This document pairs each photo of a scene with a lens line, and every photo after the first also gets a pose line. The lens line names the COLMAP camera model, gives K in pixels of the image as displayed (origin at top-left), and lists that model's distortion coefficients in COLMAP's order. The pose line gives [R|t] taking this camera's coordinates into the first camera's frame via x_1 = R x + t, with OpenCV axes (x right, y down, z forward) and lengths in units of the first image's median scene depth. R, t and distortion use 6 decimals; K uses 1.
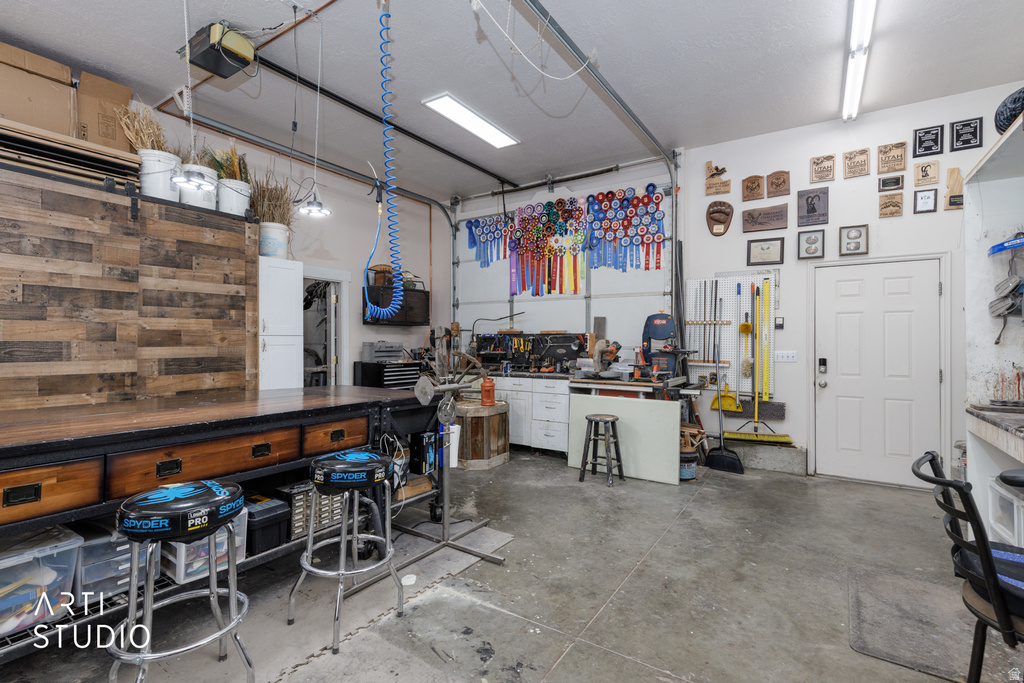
lens RADIAL K [[466.1, 0, 513.9], [0, 466.1, 339.6], [0, 0, 1]] dist [0.007312, -0.001001]
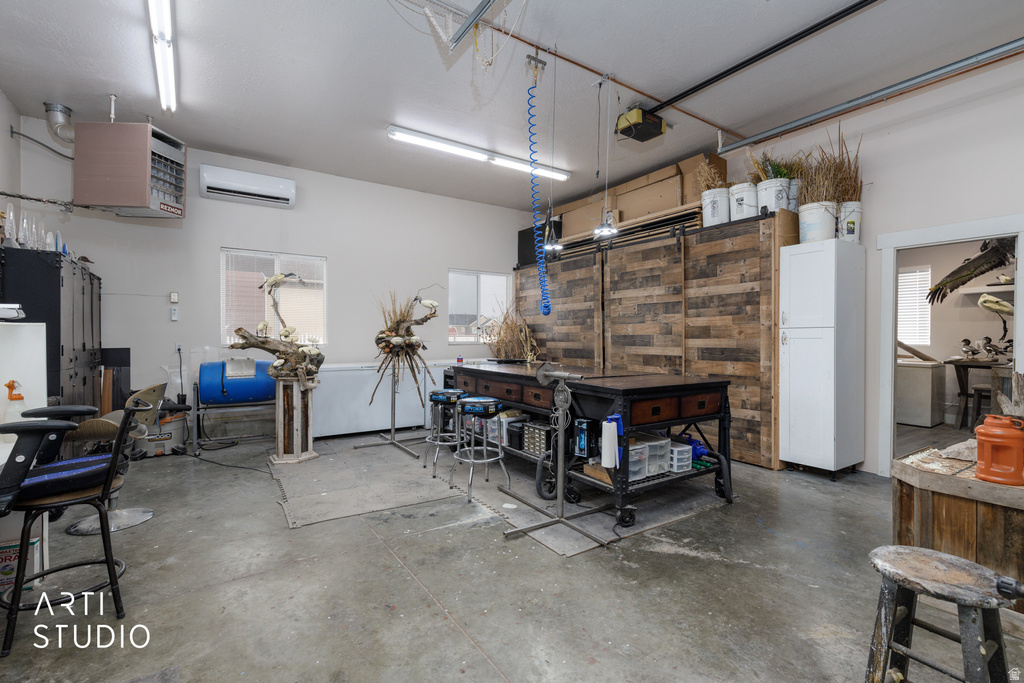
lens RADIAL K [[466.1, 0, 514.1], [0, 466.1, 340.6], [0, 0, 1]] dist [0.007312, -0.001001]
pose [[-0.381411, 0.003825, -0.924398, 0.598342], [0.000905, 0.999993, 0.003765, 0.013188], [0.924405, 0.000600, -0.381412, 0.886669]]
